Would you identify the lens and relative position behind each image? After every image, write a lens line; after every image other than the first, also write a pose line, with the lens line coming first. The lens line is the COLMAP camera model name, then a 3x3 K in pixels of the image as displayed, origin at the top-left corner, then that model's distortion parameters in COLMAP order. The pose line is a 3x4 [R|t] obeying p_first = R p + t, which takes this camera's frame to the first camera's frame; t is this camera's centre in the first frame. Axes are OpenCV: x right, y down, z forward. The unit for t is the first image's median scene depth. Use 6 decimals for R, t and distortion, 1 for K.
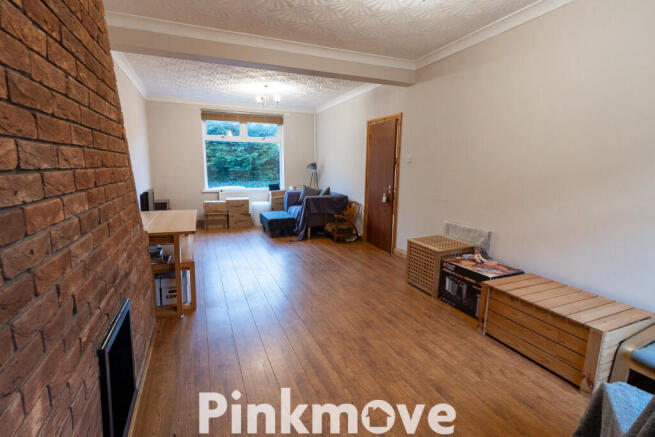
lens RADIAL K [[306.8, 0, 327.0], [0, 306.8, 216.2], [0, 0, 1]] dist [0.003849, 0.001405]
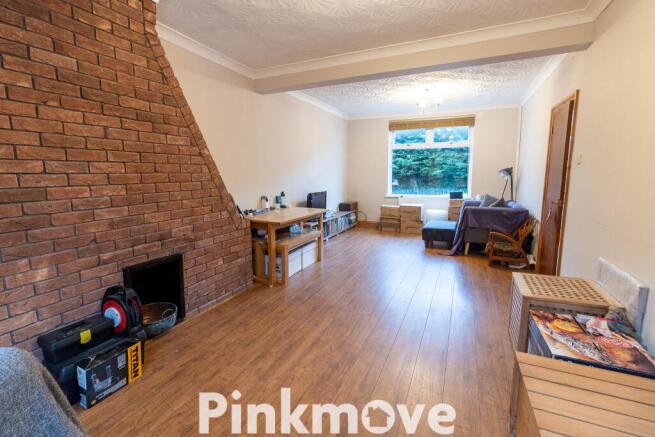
lens RADIAL K [[306.8, 0, 326.4], [0, 306.8, 216.6], [0, 0, 1]] dist [0.003849, 0.001405]
pose [[0.678990, 0.092820, -0.728256, 0.268856], [-0.109818, 0.993656, 0.024258, -0.012377], [0.725887, 0.063504, 0.684876, 0.109462]]
